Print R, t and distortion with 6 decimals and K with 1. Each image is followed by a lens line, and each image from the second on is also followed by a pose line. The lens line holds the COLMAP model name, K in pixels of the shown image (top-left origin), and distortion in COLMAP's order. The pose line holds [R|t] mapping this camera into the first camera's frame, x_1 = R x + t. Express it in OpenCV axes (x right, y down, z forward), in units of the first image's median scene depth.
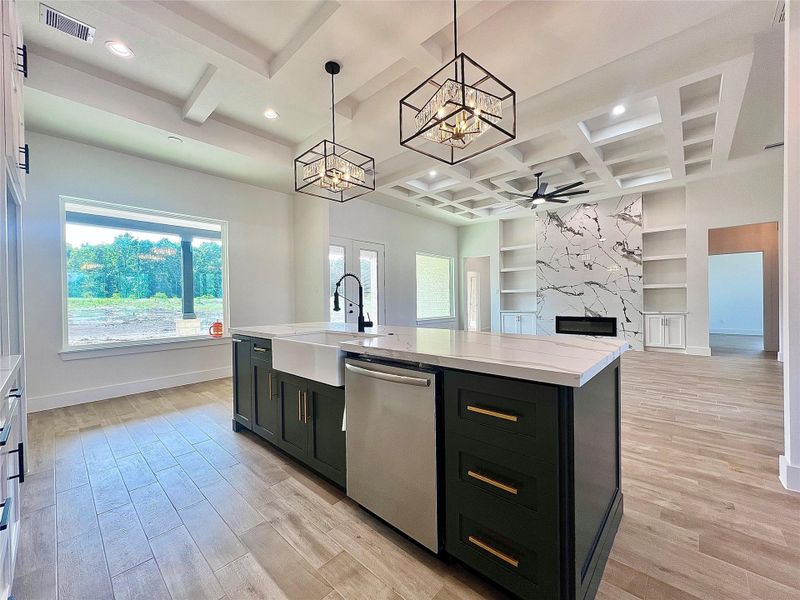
lens RADIAL K [[320.4, 0, 398.9], [0, 320.4, 300.6], [0, 0, 1]] dist [-0.001635, 0.000509]
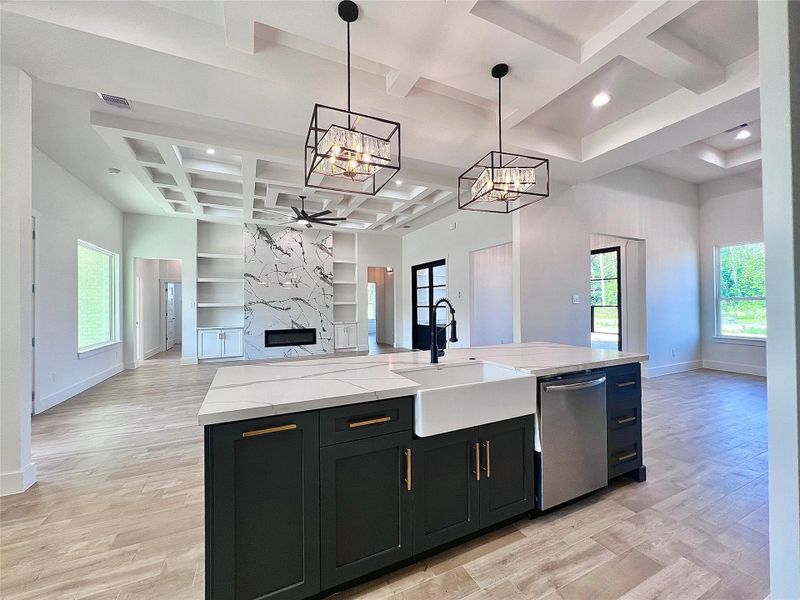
lens RADIAL K [[320.4, 0, 401.7], [0, 320.4, 301.1], [0, 0, 1]] dist [-0.001635, 0.000509]
pose [[0.376894, 0.018925, 0.926063, -0.318460], [0.008854, 0.999672, -0.024033, -0.017855], [-0.926214, 0.017257, 0.376603, 0.240375]]
